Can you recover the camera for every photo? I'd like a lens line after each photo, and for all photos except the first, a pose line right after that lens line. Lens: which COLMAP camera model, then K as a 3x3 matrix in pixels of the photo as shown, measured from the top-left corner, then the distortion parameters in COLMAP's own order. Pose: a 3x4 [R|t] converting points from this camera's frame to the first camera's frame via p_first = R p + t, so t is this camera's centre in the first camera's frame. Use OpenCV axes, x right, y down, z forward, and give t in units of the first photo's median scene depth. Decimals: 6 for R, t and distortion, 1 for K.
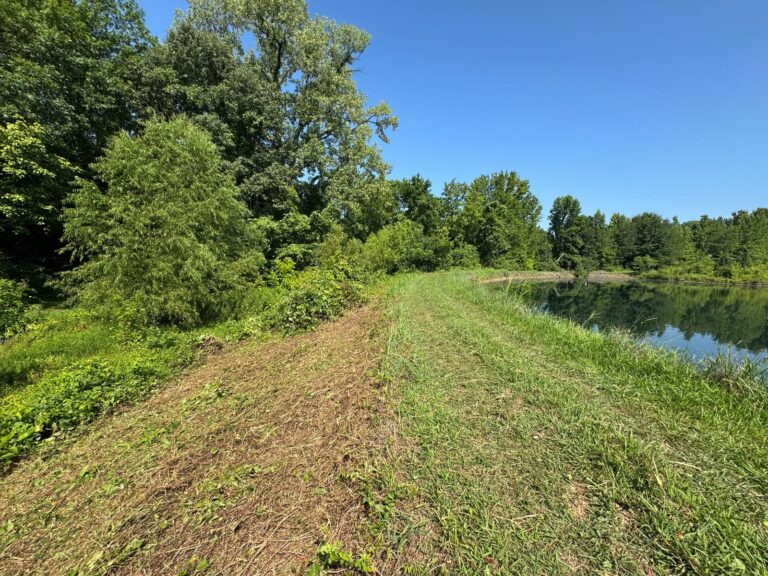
lens RADIAL K [[303.9, 0, 382.1], [0, 303.9, 286.2], [0, 0, 1]] dist [0.002660, -0.000436]
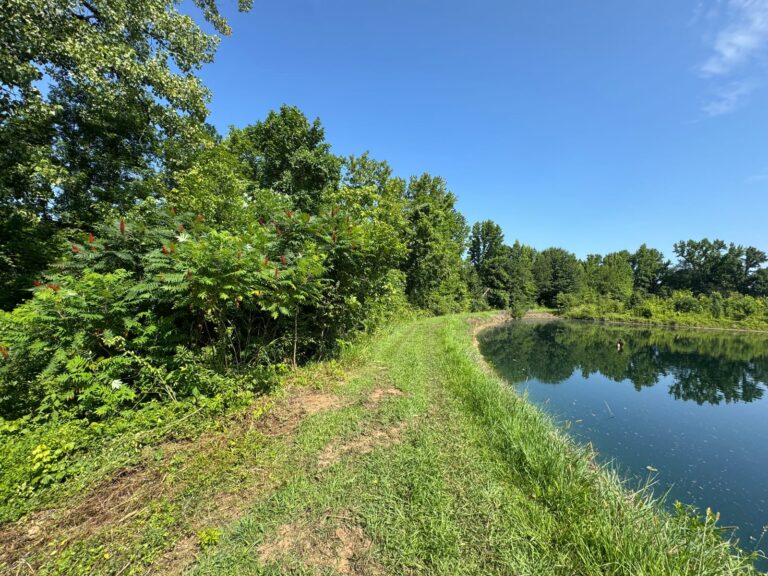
lens RADIAL K [[303.9, 0, 382.5], [0, 303.9, 288.7], [0, 0, 1]] dist [0.002660, -0.000436]
pose [[0.943069, 0.018698, 0.332071, 0.141983], [0.013664, 0.995398, -0.094853, -0.082527], [-0.332316, 0.093990, 0.938473, 0.825941]]
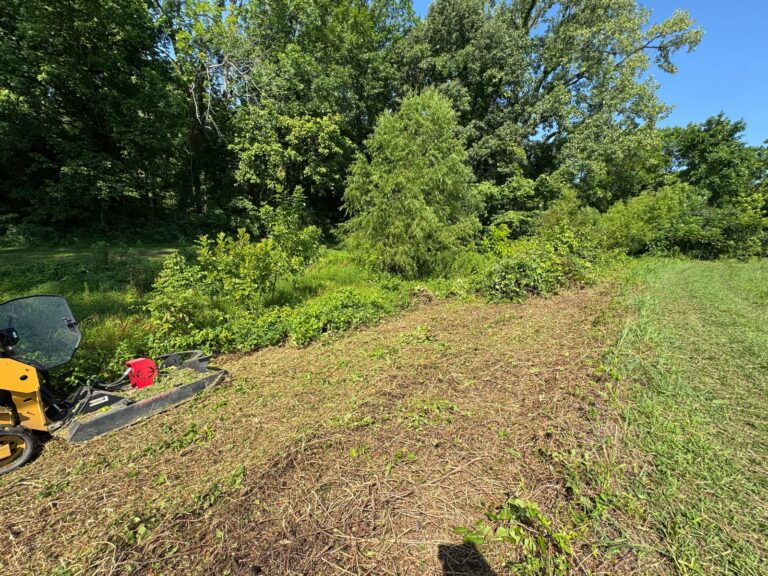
lens RADIAL K [[303.9, 0, 385.4], [0, 303.9, 286.8], [0, 0, 1]] dist [0.002660, -0.000436]
pose [[0.789990, 0.188900, -0.583295, -0.004303], [-0.125724, 0.981048, 0.147437, 0.002860], [0.600091, -0.043140, 0.798767, -0.002865]]
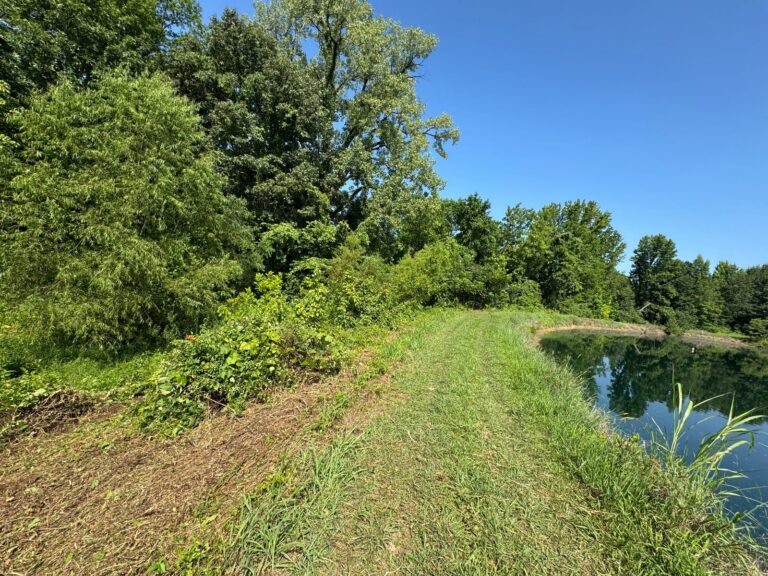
lens RADIAL K [[303.9, 0, 382.9], [0, 303.9, 287.1], [0, 0, 1]] dist [0.002660, -0.000436]
pose [[0.980580, 0.113067, -0.160249, 0.038517], [-0.124119, 0.990409, -0.060696, -0.026448], [0.151849, 0.079407, 0.985209, 0.183573]]
